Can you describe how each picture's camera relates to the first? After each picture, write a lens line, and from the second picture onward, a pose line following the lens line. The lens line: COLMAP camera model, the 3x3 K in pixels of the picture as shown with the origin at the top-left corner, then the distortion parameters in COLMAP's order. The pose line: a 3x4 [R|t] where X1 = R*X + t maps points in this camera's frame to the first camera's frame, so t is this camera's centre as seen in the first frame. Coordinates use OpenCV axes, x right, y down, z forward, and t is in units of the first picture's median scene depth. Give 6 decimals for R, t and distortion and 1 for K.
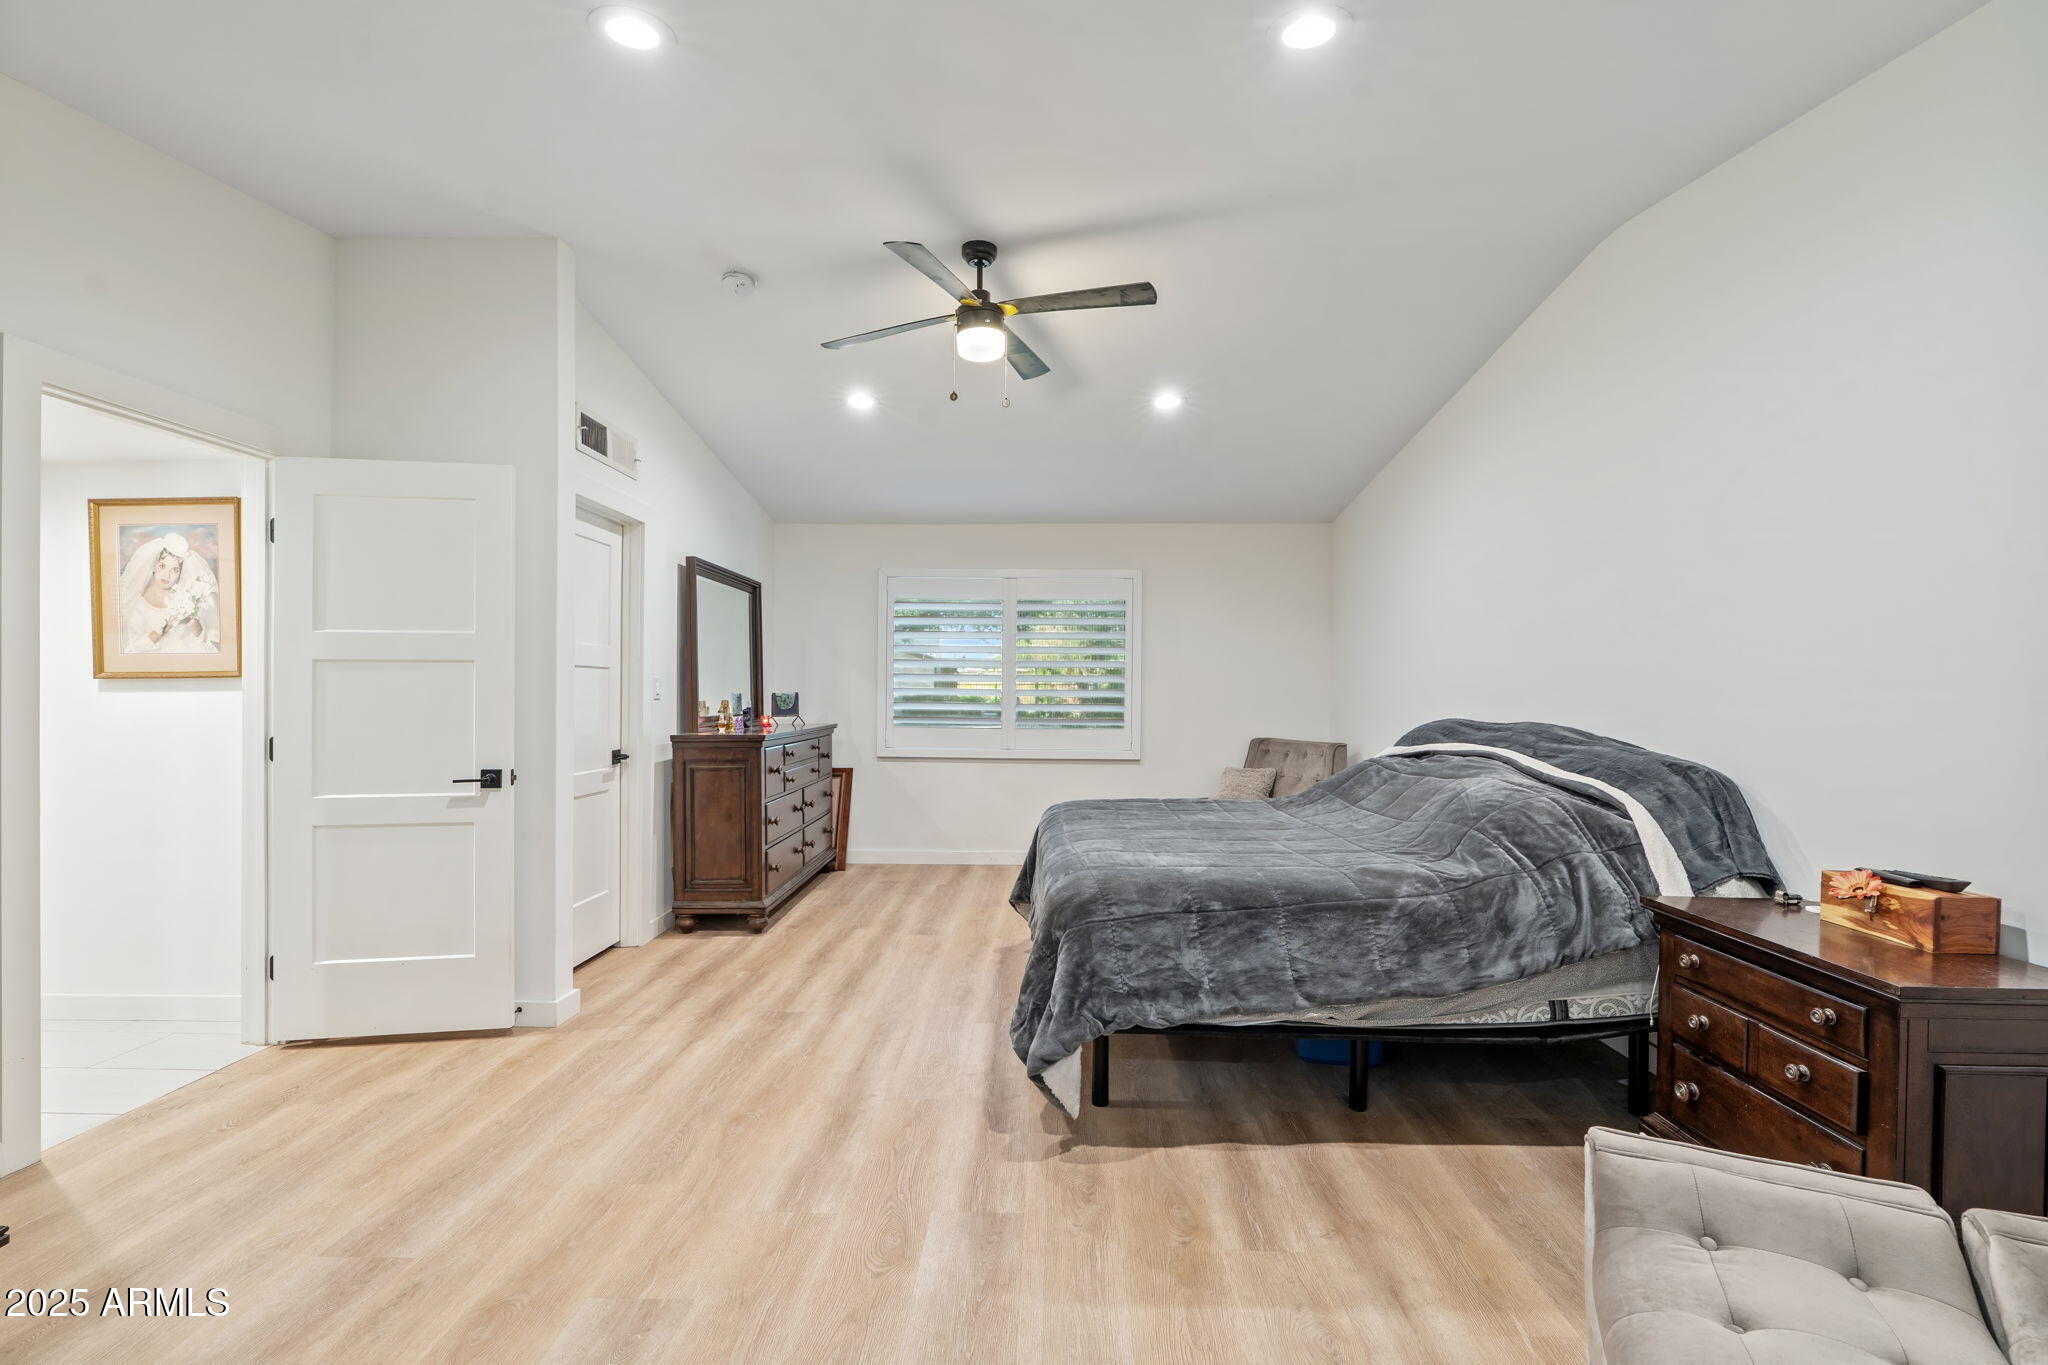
lens RADIAL K [[978.6, 0, 1022.6], [0, 978.6, 682.4], [0, 0, 1]] dist [-0.000391, 0.000549]
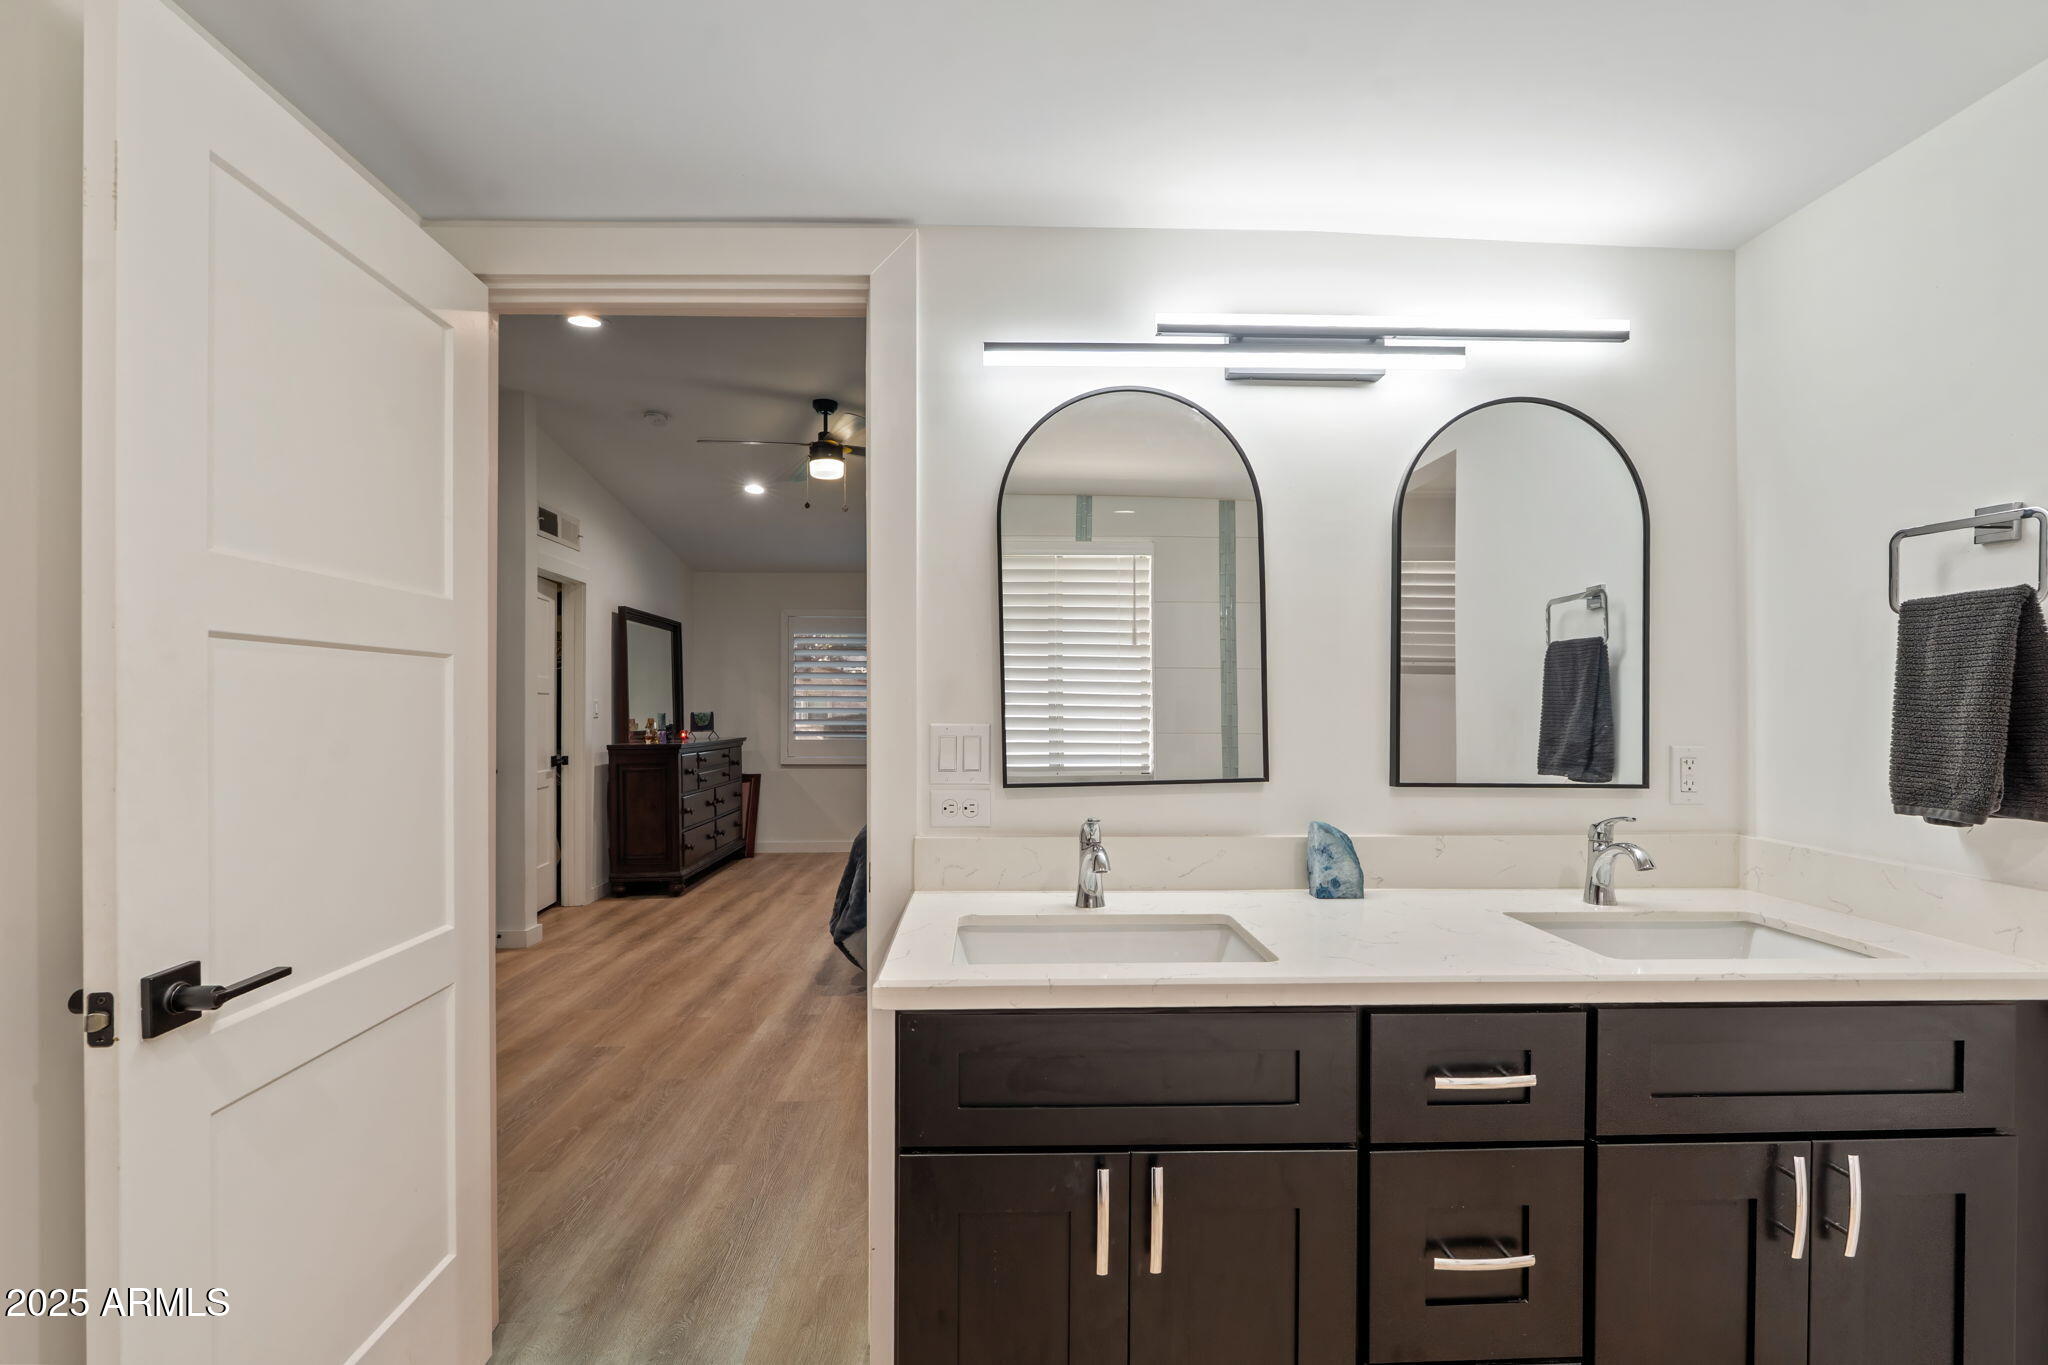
lens RADIAL K [[978.6, 0, 1026.4], [0, 978.6, 691.5], [0, 0, 1]] dist [-0.000391, 0.000549]
pose [[0.997959, -0.008193, 0.063333, 0.113765], [0.008813, 0.999916, -0.009529, -0.000136], [-0.063250, 0.010068, 0.997947, -0.331307]]
